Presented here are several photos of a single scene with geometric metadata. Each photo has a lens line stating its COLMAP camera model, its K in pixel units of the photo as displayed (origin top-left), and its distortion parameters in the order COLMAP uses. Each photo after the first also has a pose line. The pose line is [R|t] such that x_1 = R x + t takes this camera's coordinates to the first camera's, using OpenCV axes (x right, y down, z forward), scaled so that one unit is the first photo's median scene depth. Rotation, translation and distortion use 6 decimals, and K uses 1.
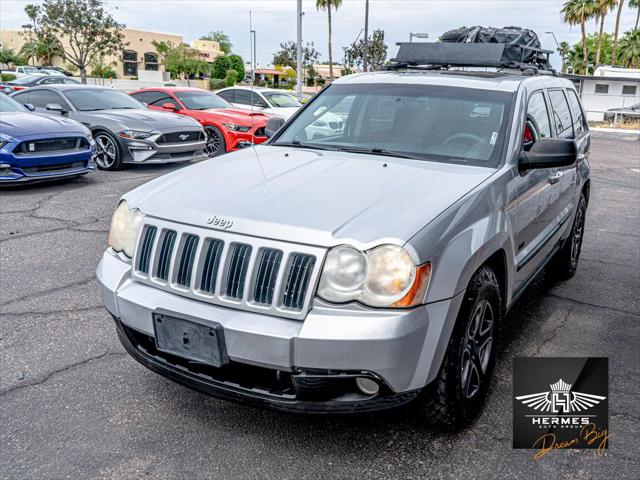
lens RADIAL K [[591.7, 0, 376.7], [0, 591.7, 226.8], [0, 0, 1]] dist [-0.004977, -0.006709]
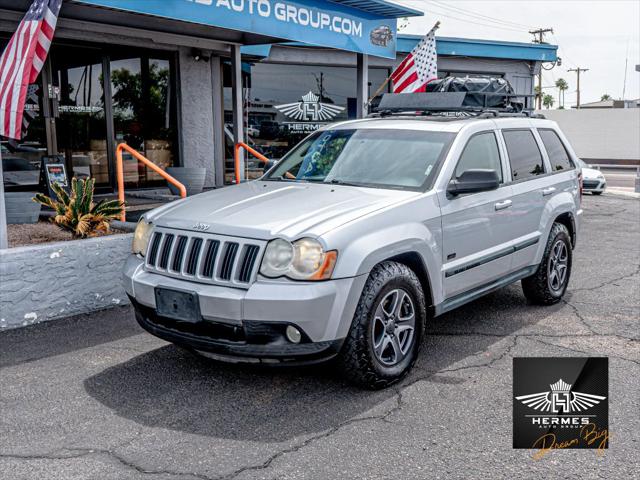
lens RADIAL K [[716.7, 0, 363.7], [0, 716.7, 242.3], [0, 0, 1]] dist [0.000945, 0.024240]
pose [[0.989160, -0.006857, -0.146679, 0.397434], [-0.005399, 0.996536, -0.082992, 0.179619], [0.146740, 0.082884, 0.985696, -0.690055]]
